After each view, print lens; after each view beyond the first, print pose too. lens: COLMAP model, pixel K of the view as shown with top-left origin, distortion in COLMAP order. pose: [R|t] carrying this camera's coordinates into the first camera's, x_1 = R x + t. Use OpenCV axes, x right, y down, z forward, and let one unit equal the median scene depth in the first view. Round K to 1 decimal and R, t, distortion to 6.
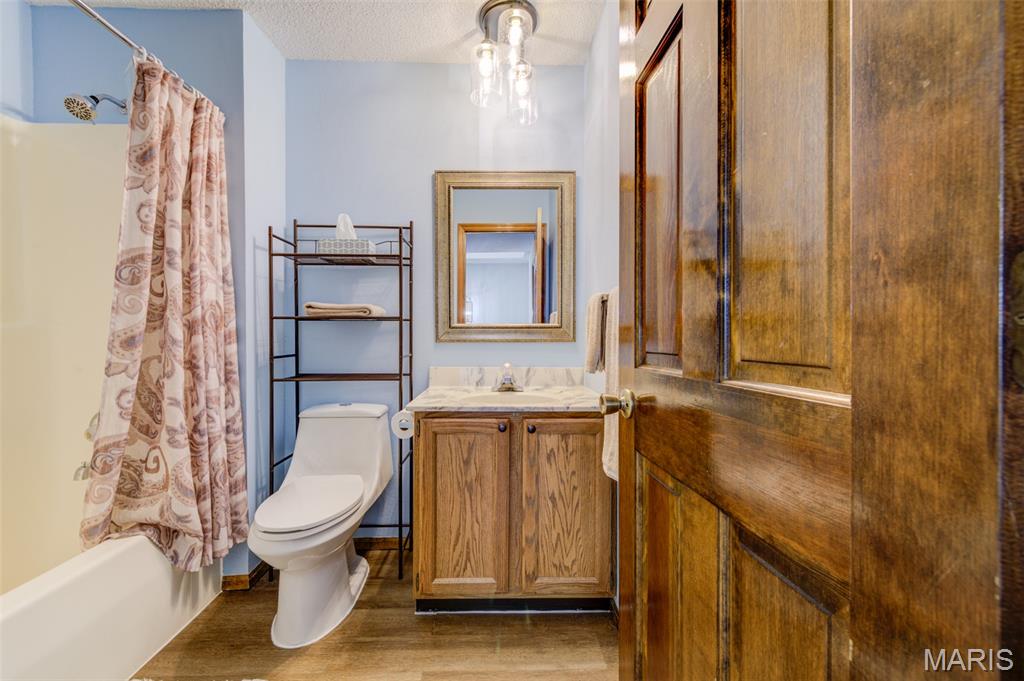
lens RADIAL K [[403.8, 0, 506.7], [0, 403.8, 336.9], [0, 0, 1]] dist [0.009592, -0.003039]
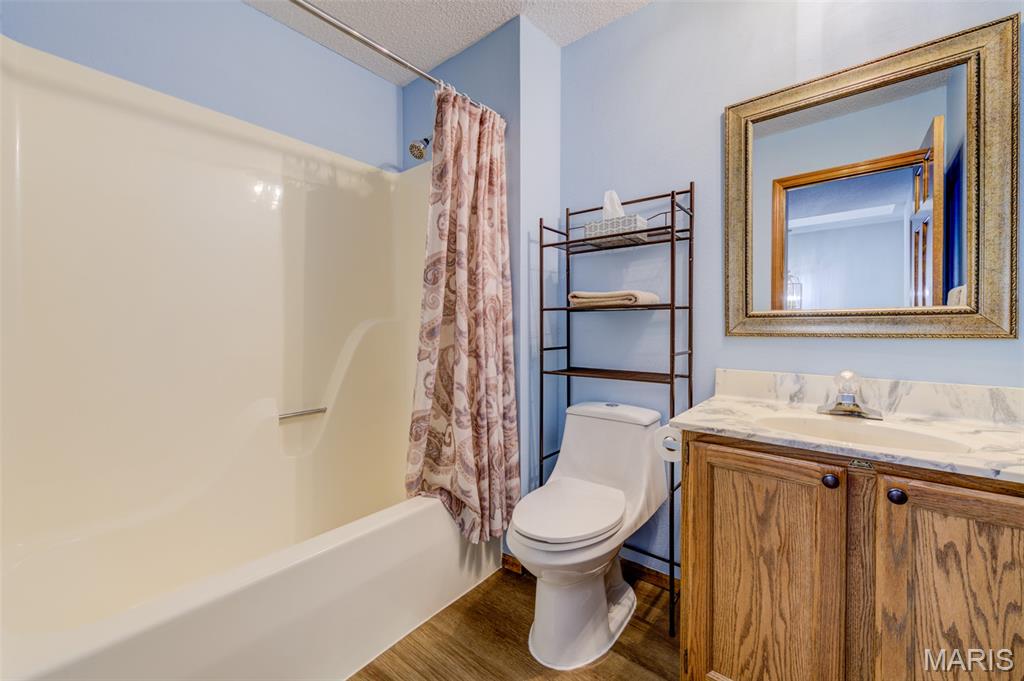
lens RADIAL K [[403.8, 0, 520.9], [0, 403.8, 328.0], [0, 0, 1]] dist [0.009592, -0.003039]
pose [[0.760611, 0.001070, -0.649207, 0.029229], [-0.001049, 0.999999, 0.000418, -0.002346], [0.649207, 0.000363, 0.760612, 0.230473]]
